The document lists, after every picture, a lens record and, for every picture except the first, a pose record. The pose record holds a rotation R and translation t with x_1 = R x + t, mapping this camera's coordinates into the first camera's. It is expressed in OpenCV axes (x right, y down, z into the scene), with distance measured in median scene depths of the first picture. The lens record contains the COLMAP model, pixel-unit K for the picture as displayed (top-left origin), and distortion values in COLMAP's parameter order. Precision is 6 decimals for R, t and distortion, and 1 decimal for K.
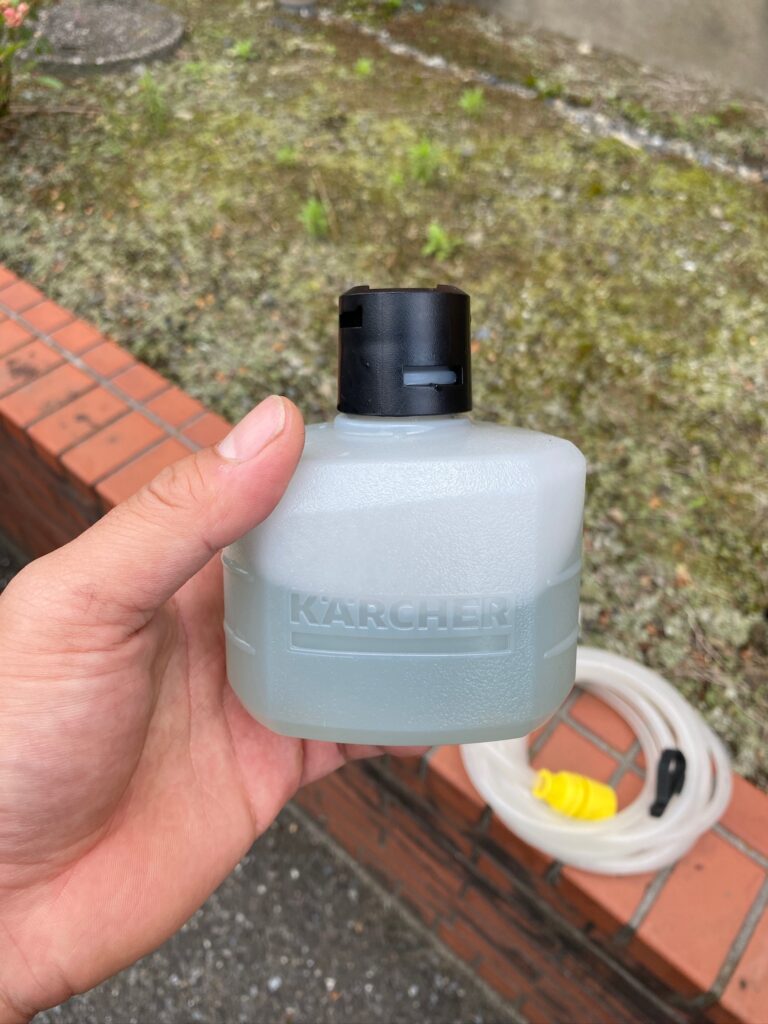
lens RADIAL K [[775.6, 0, 382.1], [0, 775.6, 506.4], [0, 0, 1]] dist [0.023460, -0.020168]
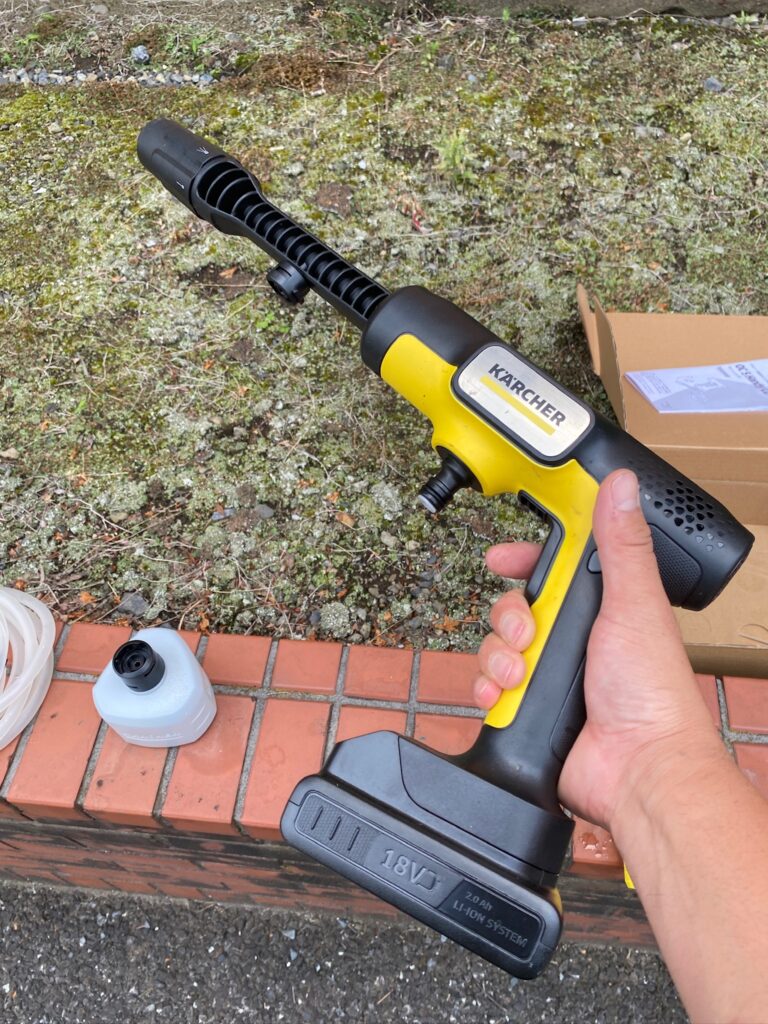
lens RADIAL K [[775.6, 0, 394.9], [0, 775.6, 520.5], [0, 0, 1]] dist [0.023460, -0.020168]
pose [[0.827434, -0.495912, 0.263484, 0.384299], [0.472819, 0.868372, 0.149572, 0.165481], [-0.302977, 0.000819, 0.952998, -0.126759]]
